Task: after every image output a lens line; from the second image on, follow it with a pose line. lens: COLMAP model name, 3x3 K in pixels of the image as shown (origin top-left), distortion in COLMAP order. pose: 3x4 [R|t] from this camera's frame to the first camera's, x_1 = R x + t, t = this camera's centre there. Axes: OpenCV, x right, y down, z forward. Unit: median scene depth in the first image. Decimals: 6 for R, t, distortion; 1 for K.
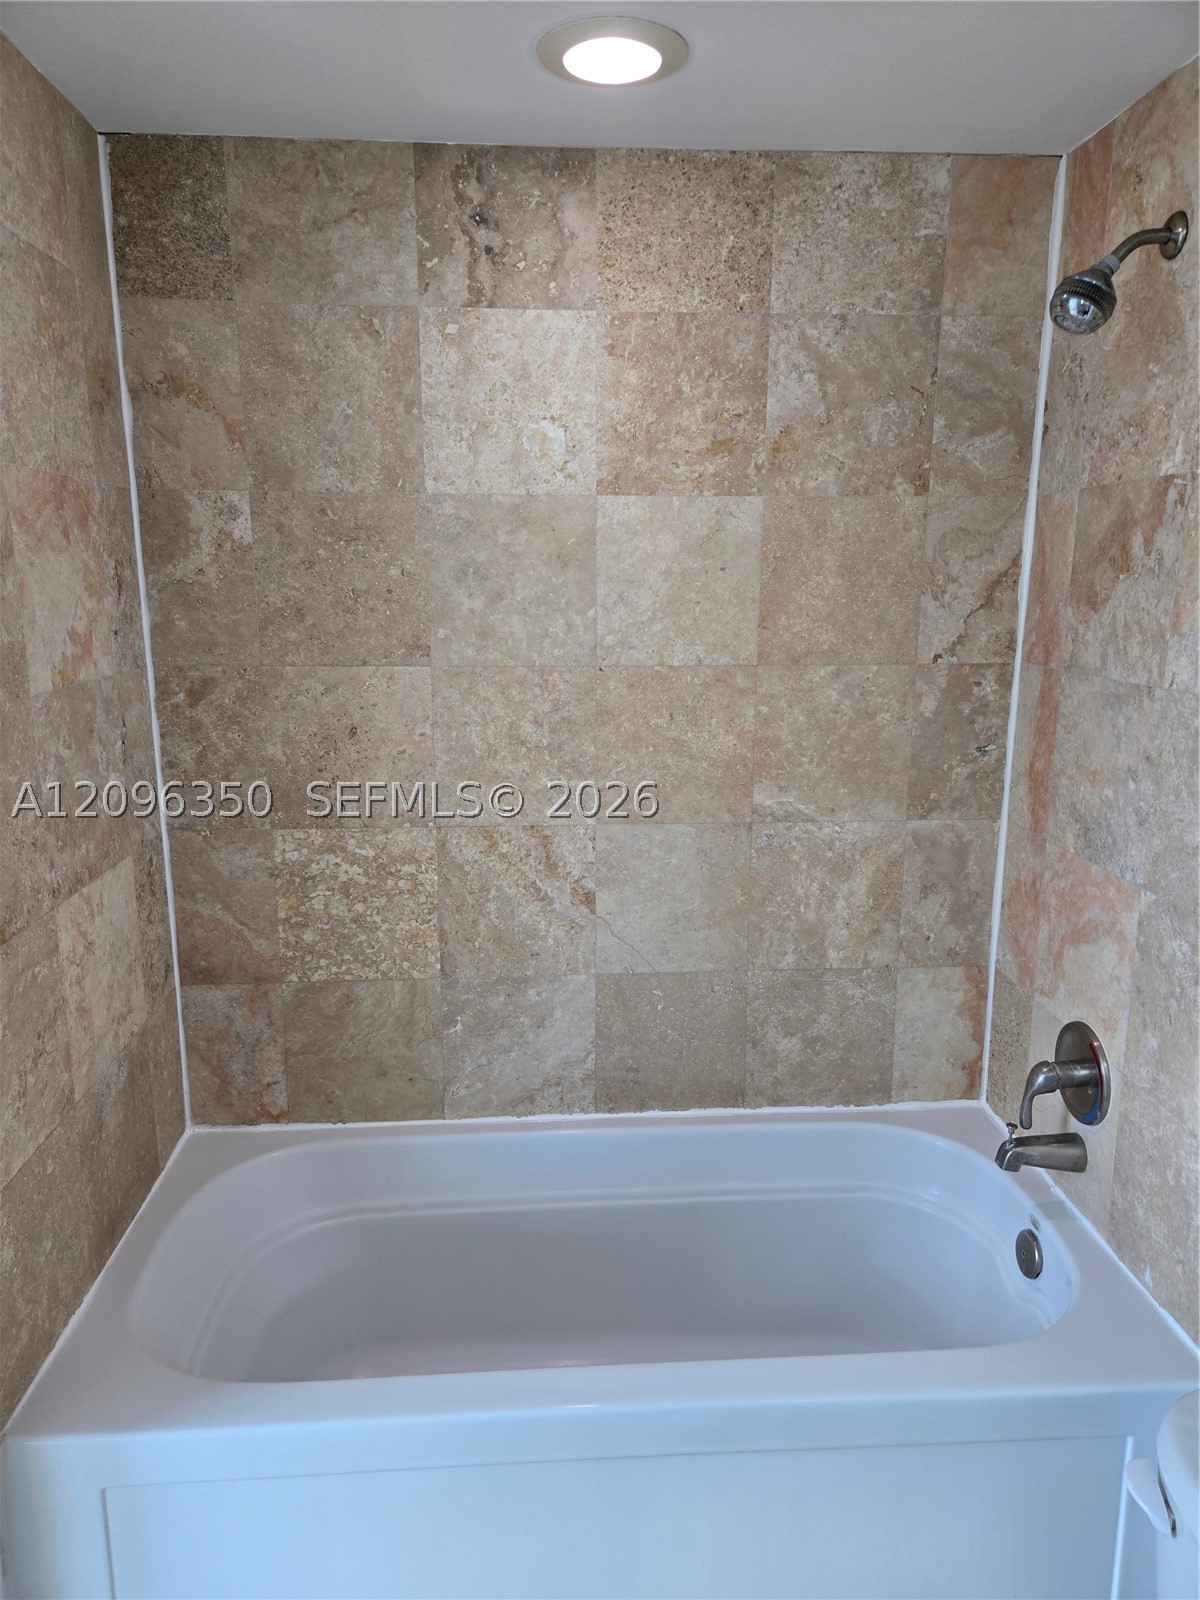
lens RADIAL K [[1068.5, 0, 604.7], [0, 1068.5, 803.1], [0, 0, 1]] dist [0.080481, -0.064921]
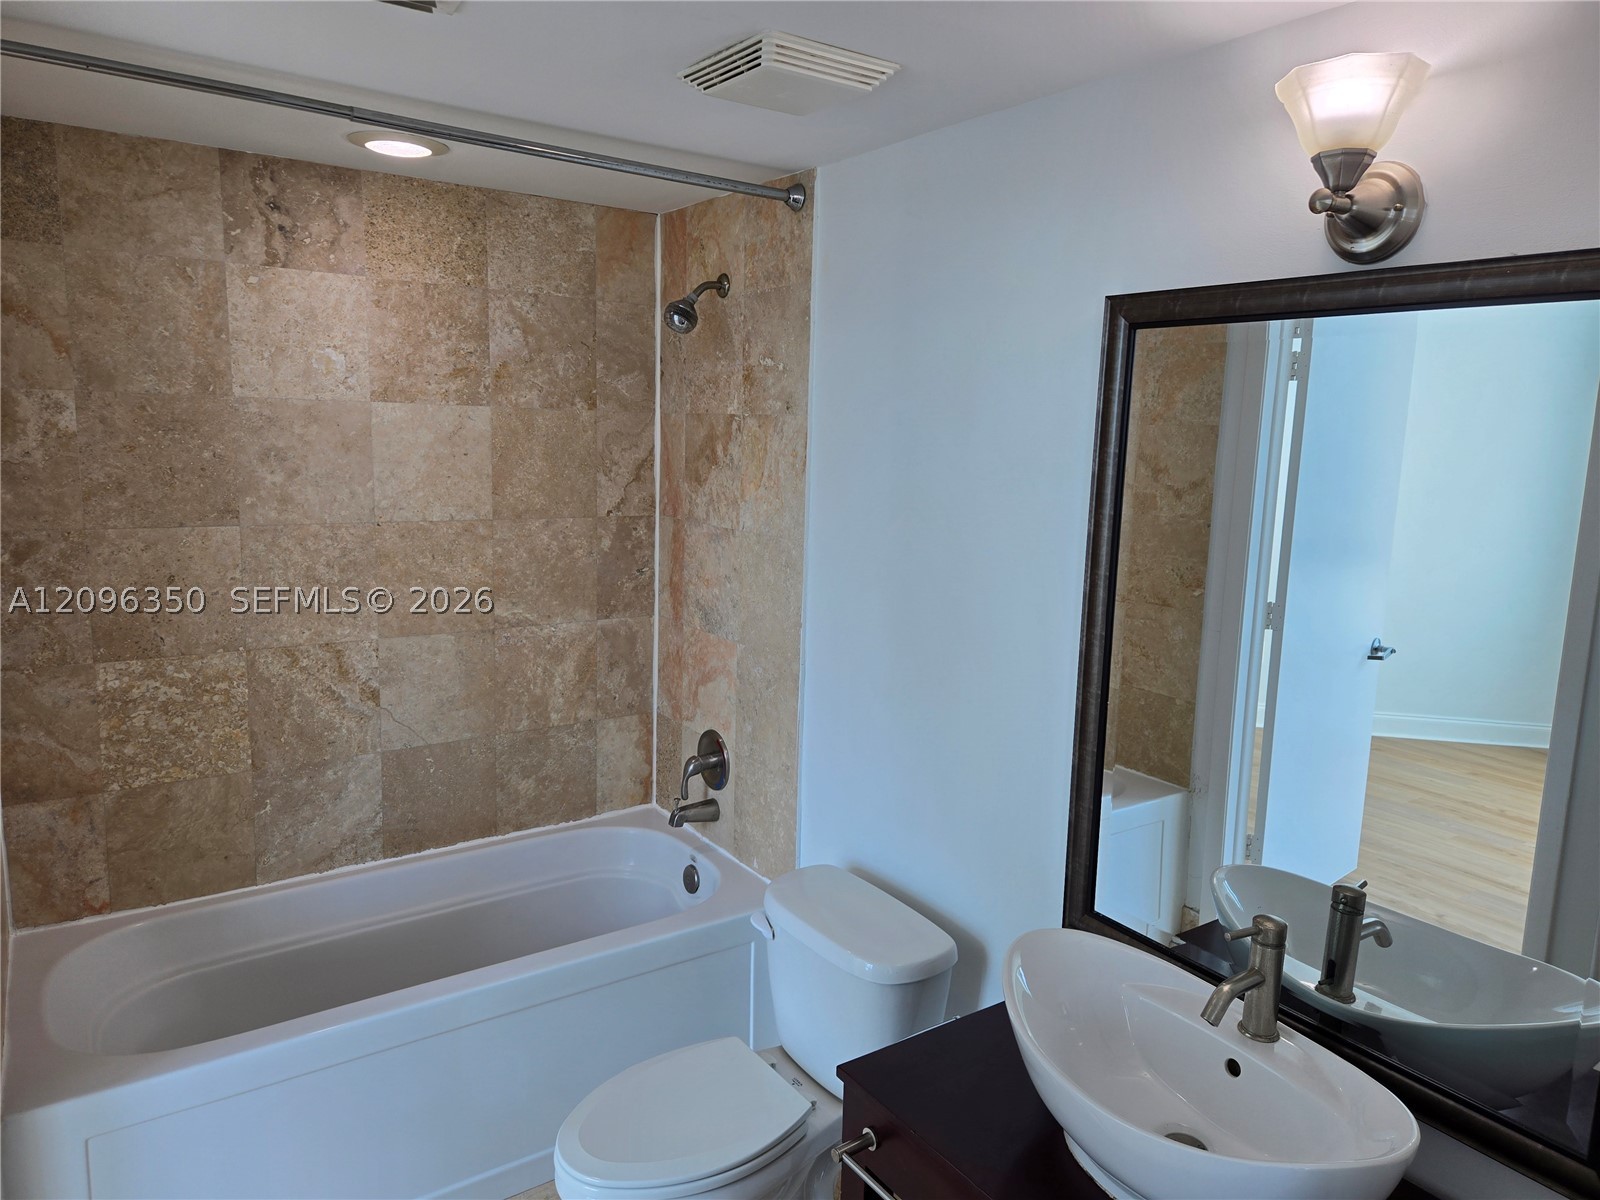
lens RADIAL K [[1068.5, 0, 797.4], [0, 1068.5, 593.6], [0, 0, 1]] dist [0.080481, -0.064921]
pose [[0.861152, -0.057841, 0.505046, -0.252016], [0.078854, 0.996679, -0.020307, 0.034392], [-0.502195, 0.057312, 0.862853, -0.473271]]
